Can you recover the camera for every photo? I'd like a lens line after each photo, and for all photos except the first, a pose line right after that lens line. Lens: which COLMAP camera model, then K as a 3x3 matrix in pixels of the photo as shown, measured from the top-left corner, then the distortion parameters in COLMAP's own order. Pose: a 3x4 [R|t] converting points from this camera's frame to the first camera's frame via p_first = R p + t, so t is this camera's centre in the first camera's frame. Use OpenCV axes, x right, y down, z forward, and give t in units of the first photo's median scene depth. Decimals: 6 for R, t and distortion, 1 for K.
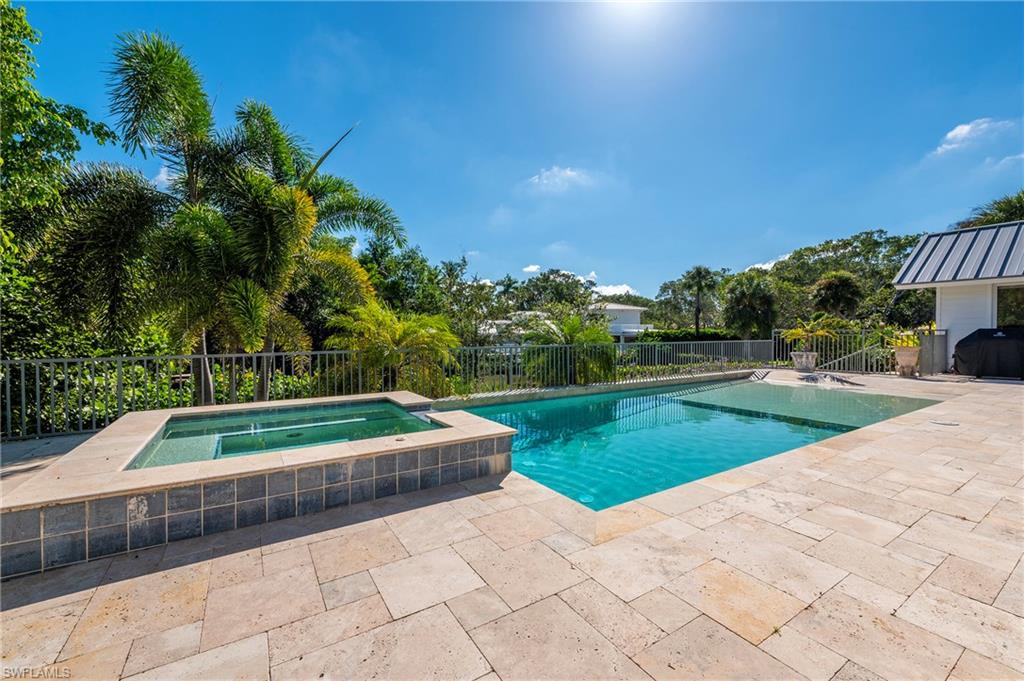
lens RADIAL K [[422.1, 0, 514.8], [0, 422.1, 338.3], [0, 0, 1]] dist [-0.001772, -0.000187]
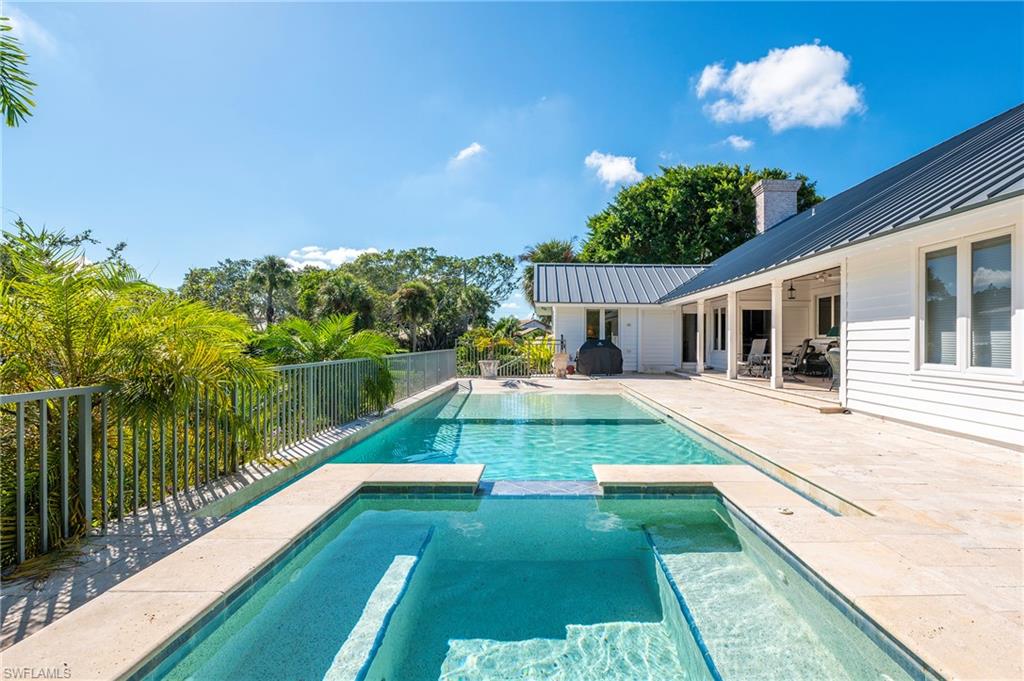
lens RADIAL K [[507.7, 0, 510.0], [0, 507.7, 341.9], [0, 0, 1]] dist [0.000247, 0.000062]
pose [[0.522354, 0.005682, 0.852710, -0.177123], [0.000704, 0.999975, -0.007095, -0.001835], [-0.852728, 0.004306, 0.522337, 0.145561]]
